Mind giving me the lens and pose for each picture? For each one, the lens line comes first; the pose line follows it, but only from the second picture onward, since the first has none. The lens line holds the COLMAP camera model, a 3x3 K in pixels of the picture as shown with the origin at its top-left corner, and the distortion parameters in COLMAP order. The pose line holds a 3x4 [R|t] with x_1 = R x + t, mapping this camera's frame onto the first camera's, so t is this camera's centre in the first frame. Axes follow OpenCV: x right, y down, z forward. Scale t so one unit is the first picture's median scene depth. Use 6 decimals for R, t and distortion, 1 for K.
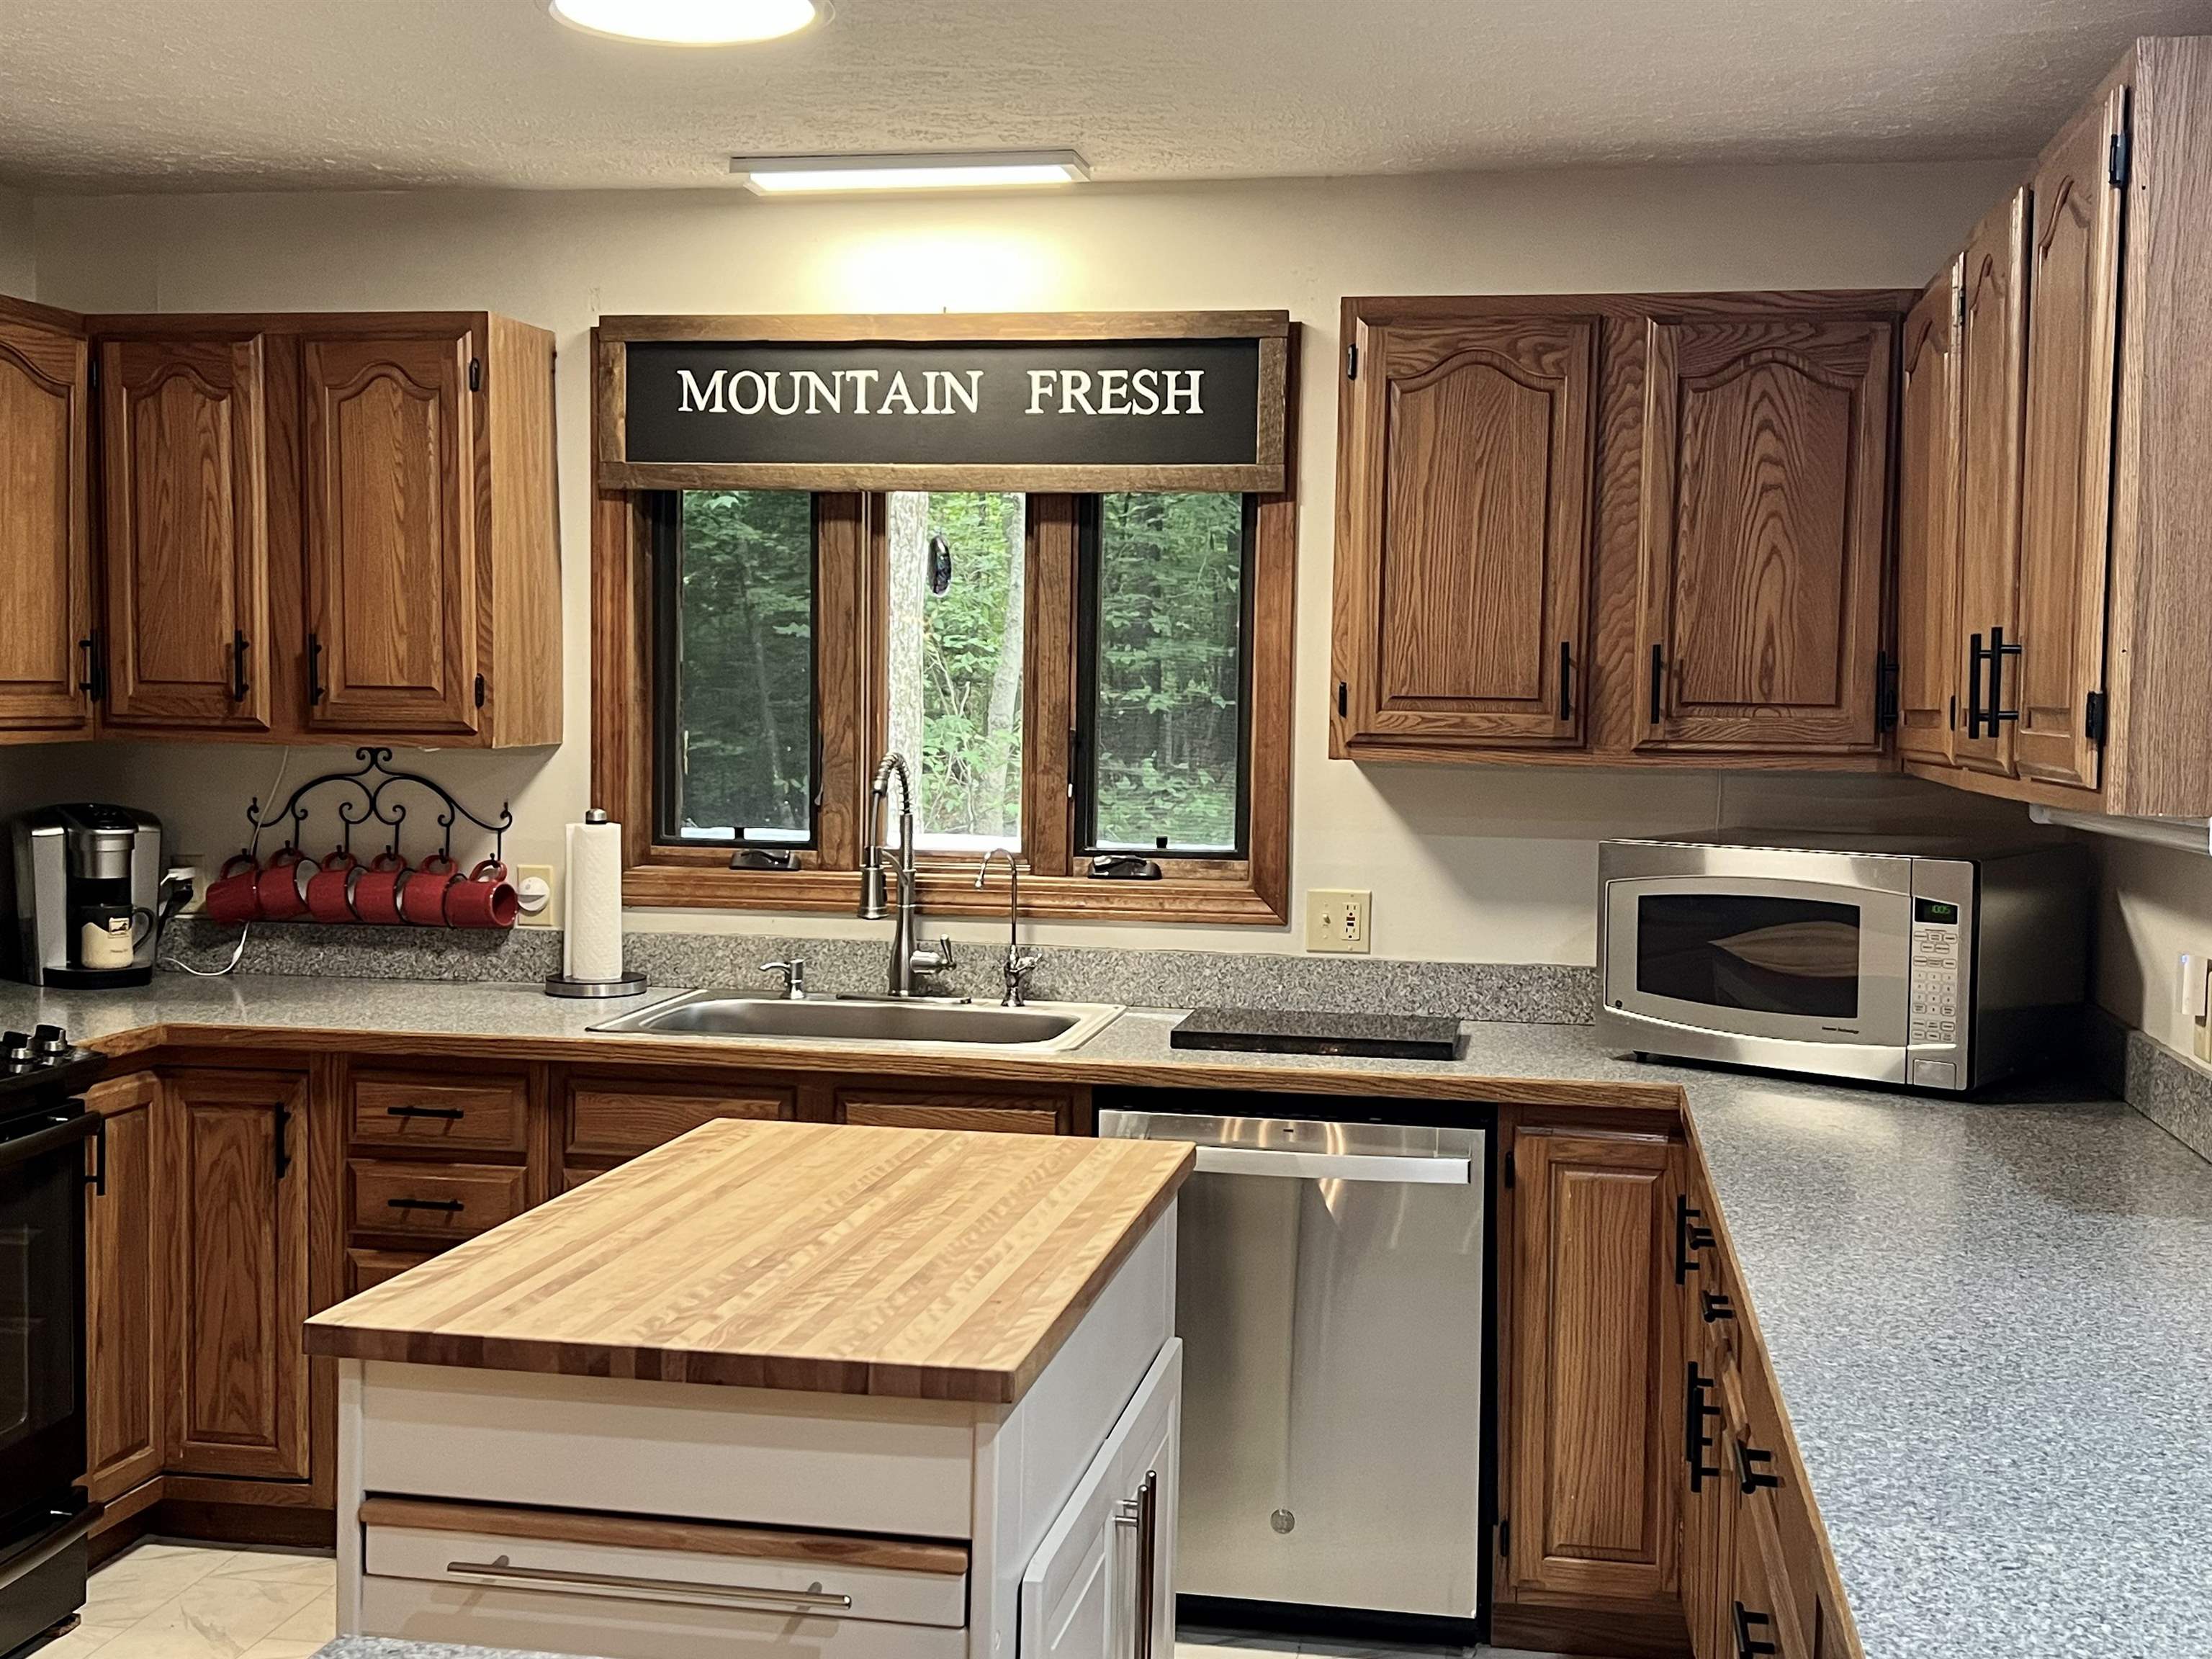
lens RADIAL K [[2487.9, 0, 1113.9], [0, 2487.9, 860.6], [0, 0, 1]] dist [0.039998, 0.000000]
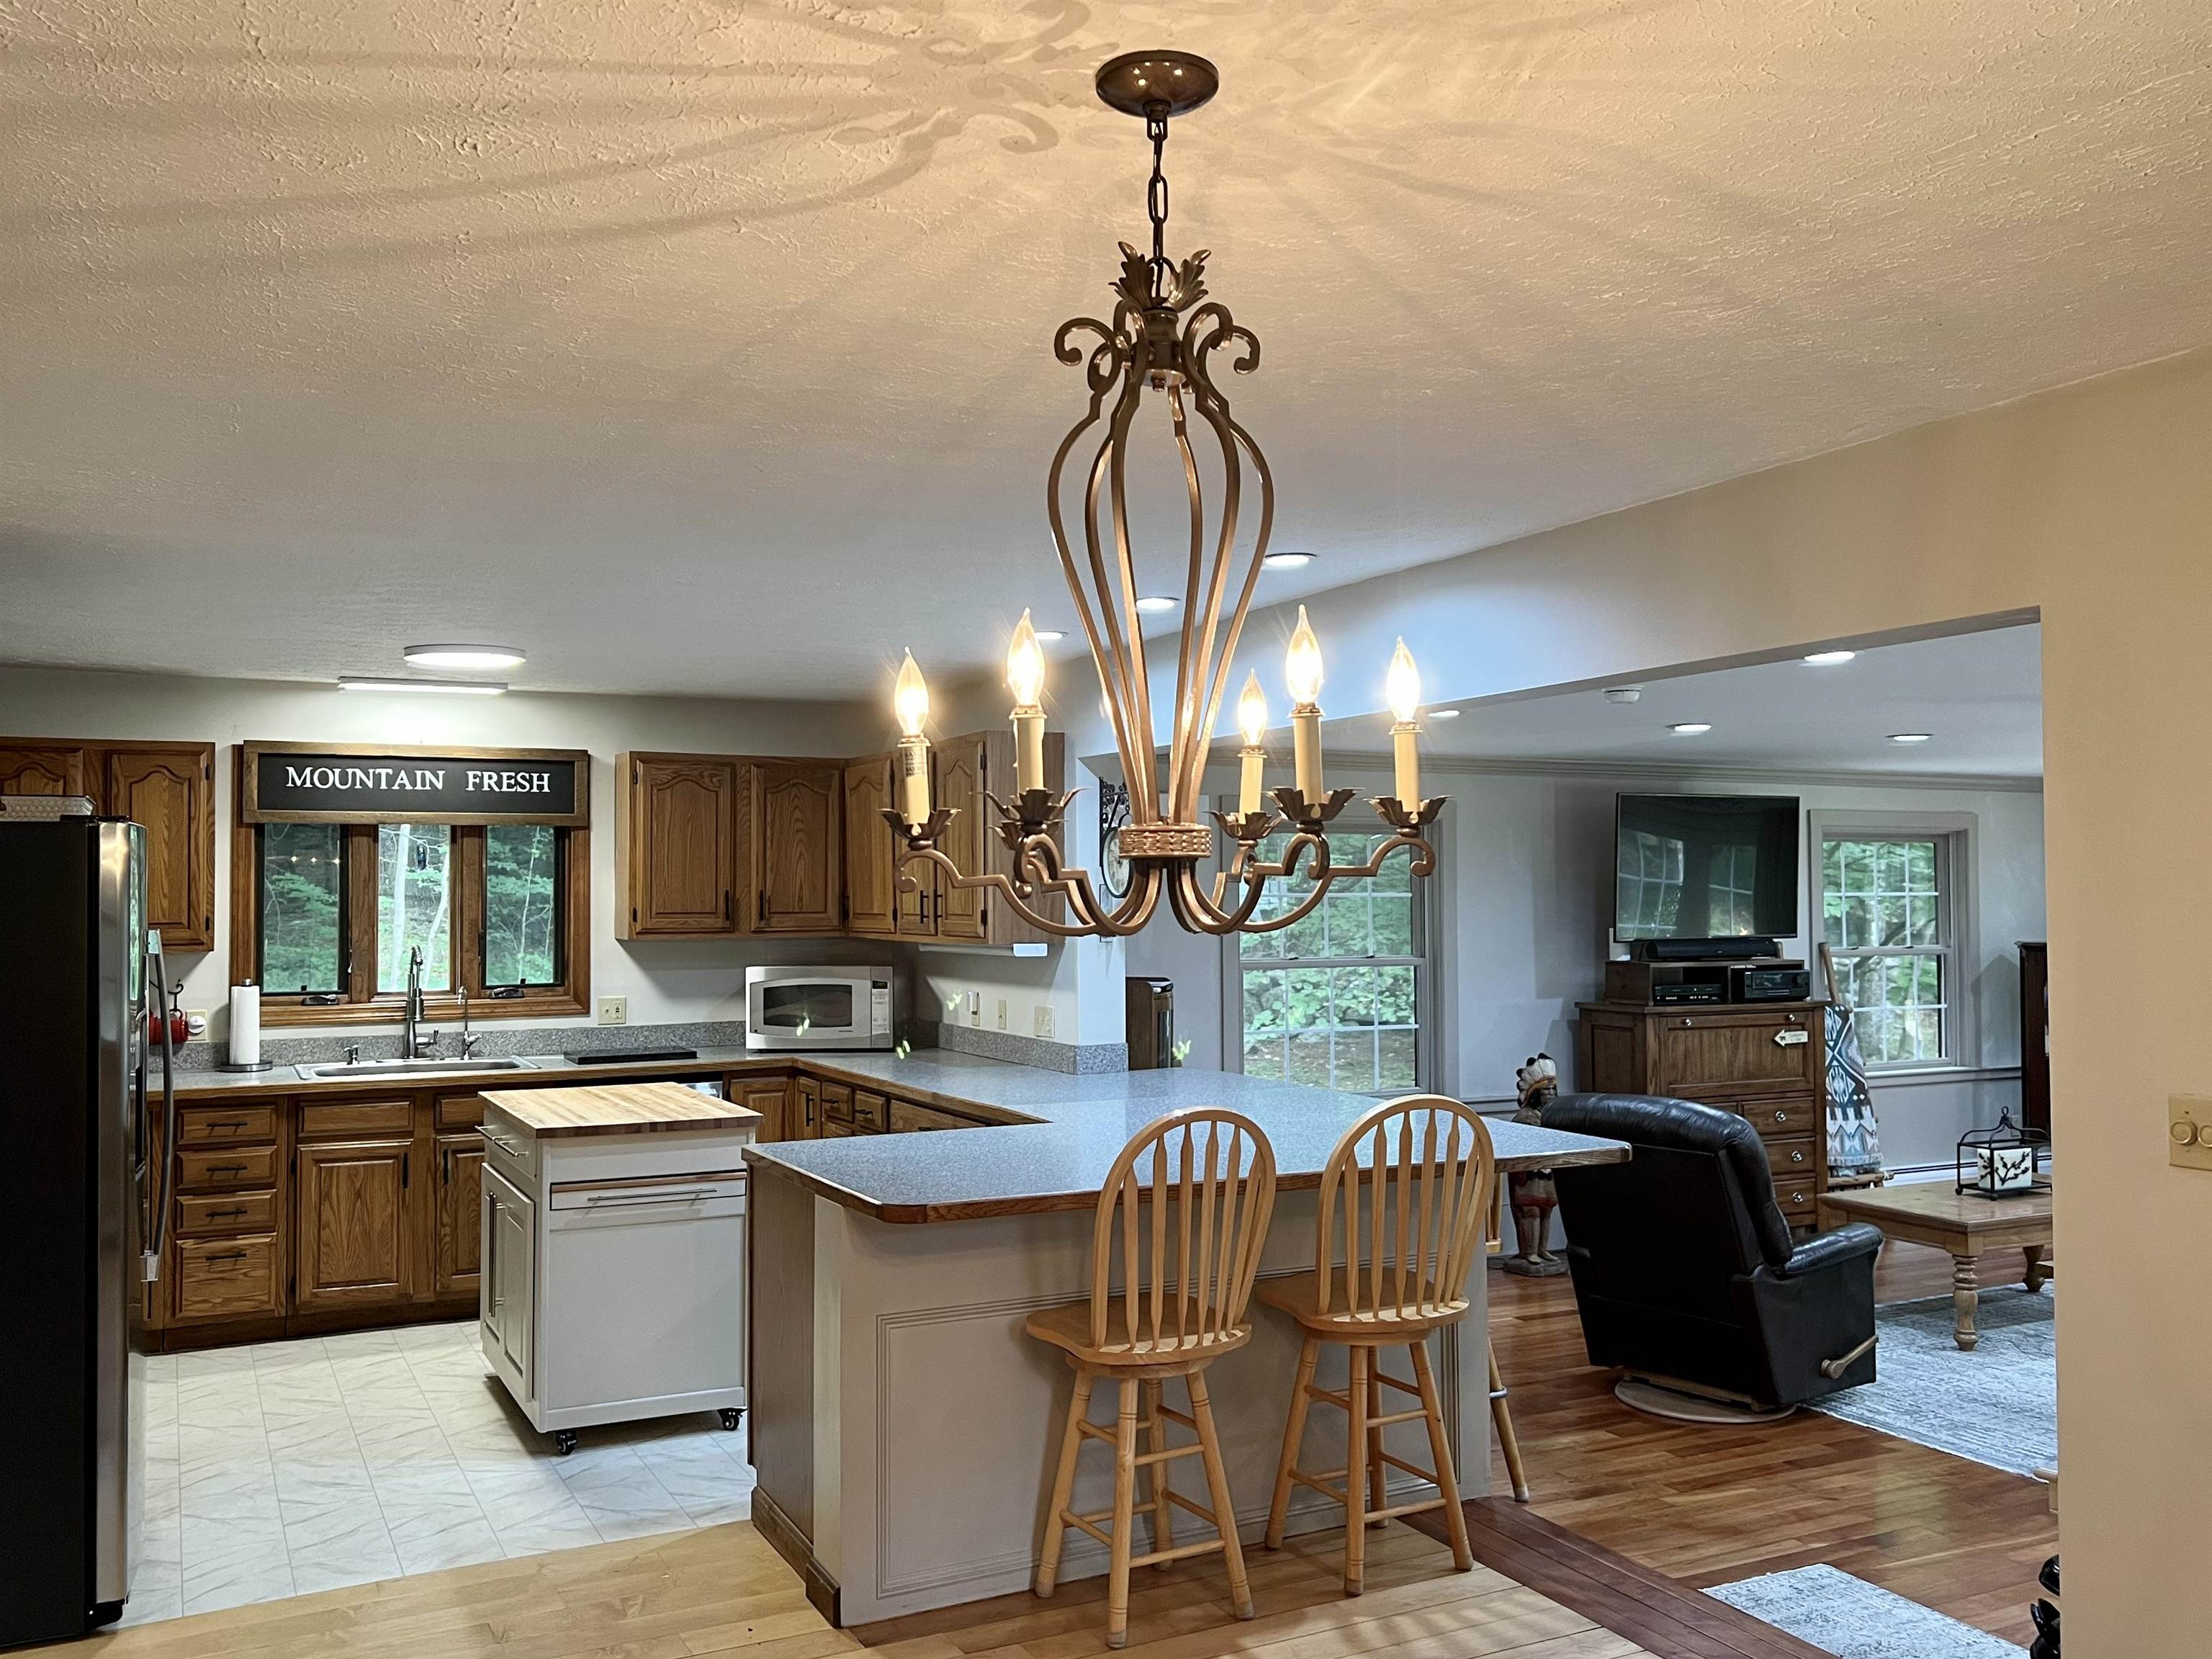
lens RADIAL K [[1876.3, 0, 1124.4], [0, 1876.3, 843.5], [0, 0, 1]] dist [0.033884, -0.006173]
pose [[0.792735, -0.007604, 0.609519, -0.599468], [0.060074, 0.996029, -0.065705, 0.013614], [-0.606599, 0.088703, 0.790044, -0.686325]]
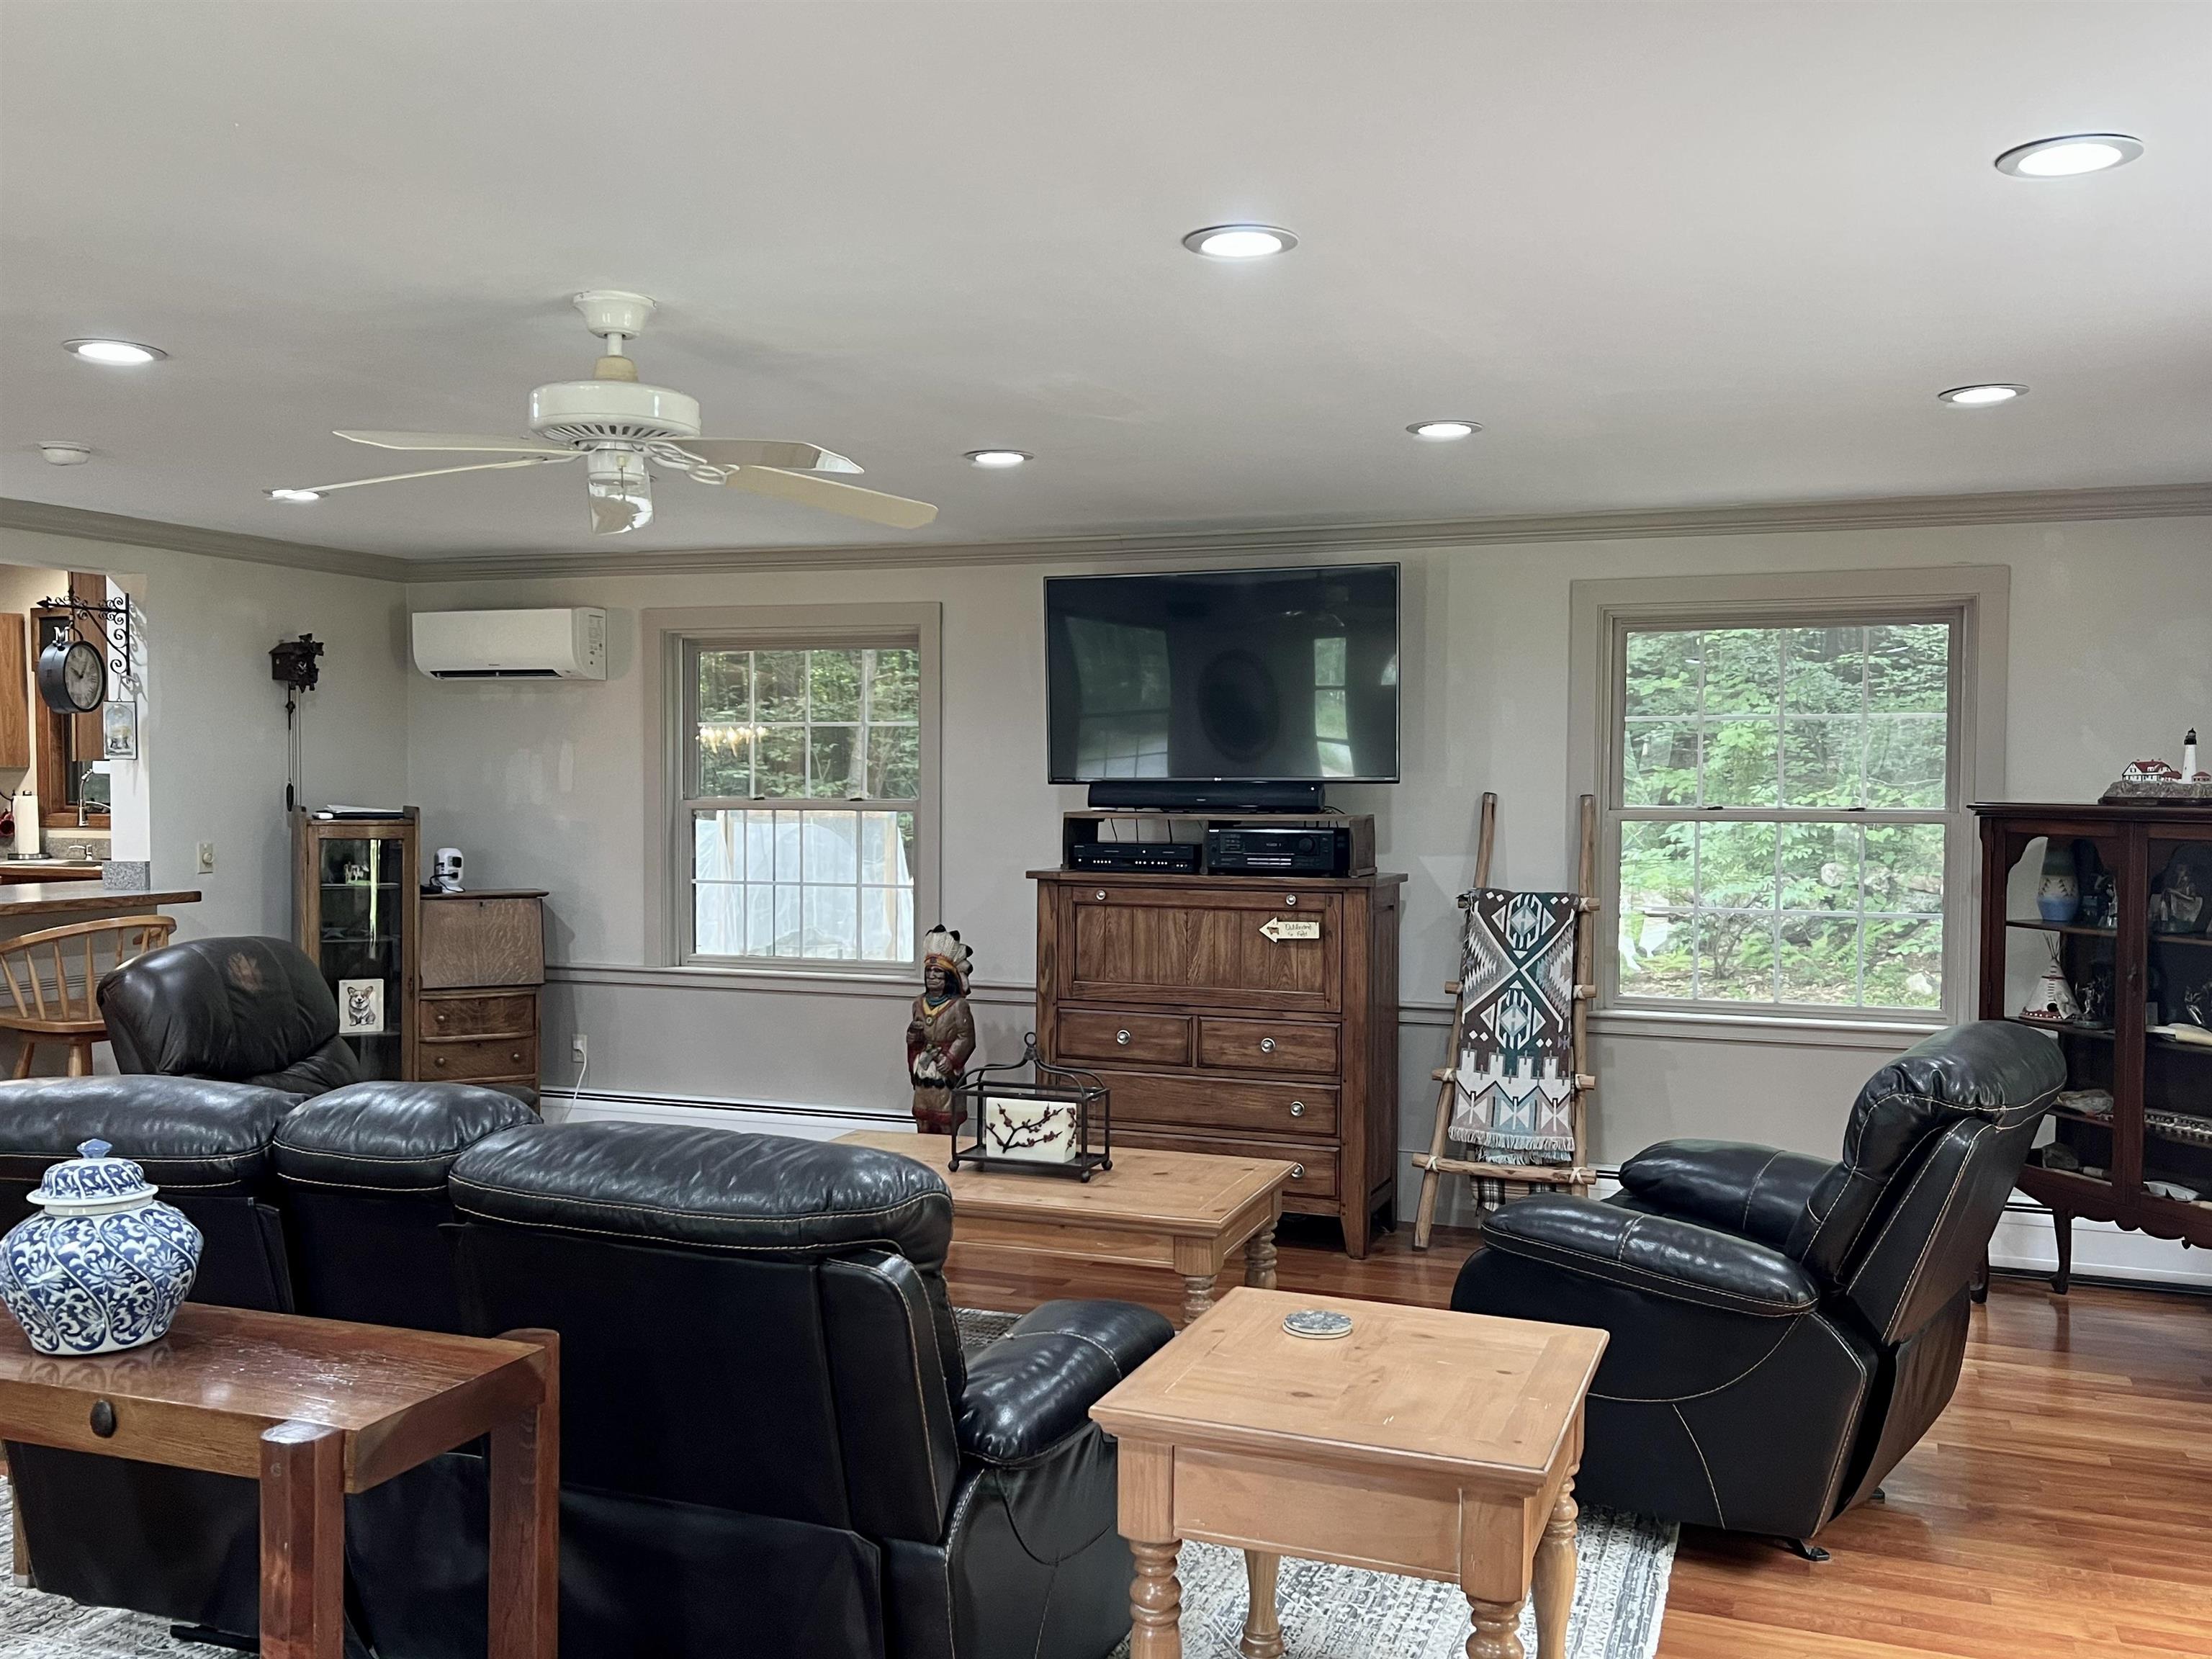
lens RADIAL K [[1881.6, 0, 1112.3], [0, 1881.6, 858.7], [0, 0, 1]] dist [0.090306, -0.086170]
pose [[0.983778, -0.008310, -0.179197, 1.372655], [0.003083, 0.999562, -0.029426, 0.122027], [0.179363, 0.028396, 0.983373, -0.853771]]
